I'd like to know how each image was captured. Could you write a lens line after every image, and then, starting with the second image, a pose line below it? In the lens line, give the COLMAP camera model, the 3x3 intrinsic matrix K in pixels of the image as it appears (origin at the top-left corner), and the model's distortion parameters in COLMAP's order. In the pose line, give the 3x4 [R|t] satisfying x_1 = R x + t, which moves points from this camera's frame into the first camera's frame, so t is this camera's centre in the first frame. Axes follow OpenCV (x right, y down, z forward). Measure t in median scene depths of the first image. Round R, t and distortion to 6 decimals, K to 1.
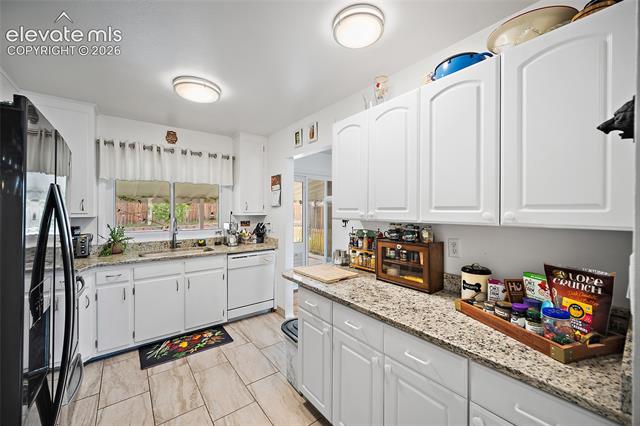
lens RADIAL K [[256.0, 0, 318.6], [0, 256.0, 210.5], [0, 0, 1]] dist [-0.001058, -0.000061]
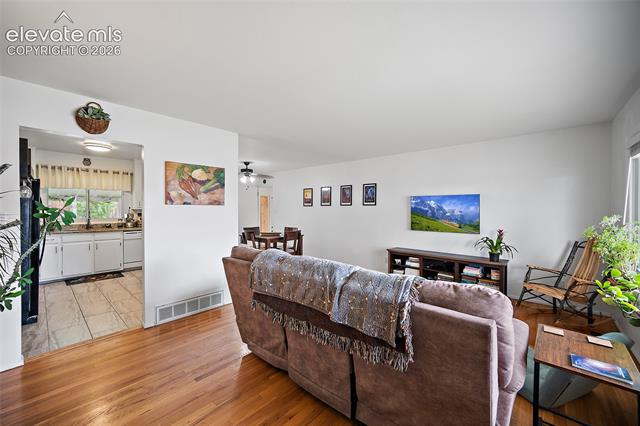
lens RADIAL K [[256.0, 0, 315.7], [0, 256.0, 211.7], [0, 0, 1]] dist [-0.001058, -0.000061]
pose [[0.984742, 0.001089, 0.174019, 0.551227], [-0.002231, 0.999977, 0.006363, 0.020788], [-0.174008, -0.006654, 0.984722, -0.823183]]
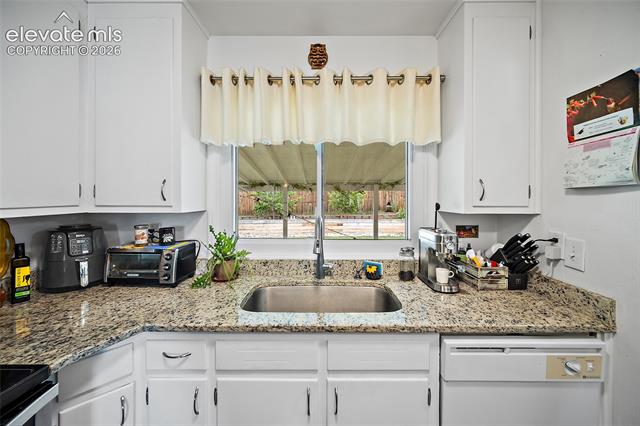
lens RADIAL K [[256.0, 0, 315.5], [0, 256.0, 199.5], [0, 0, 1]] dist [-0.001058, -0.000061]
pose [[0.786942, 0.001817, -0.617024, -0.243651], [-0.001405, 0.999998, 0.001153, -0.003644], [0.617025, -0.000040, 0.786943, 0.553161]]
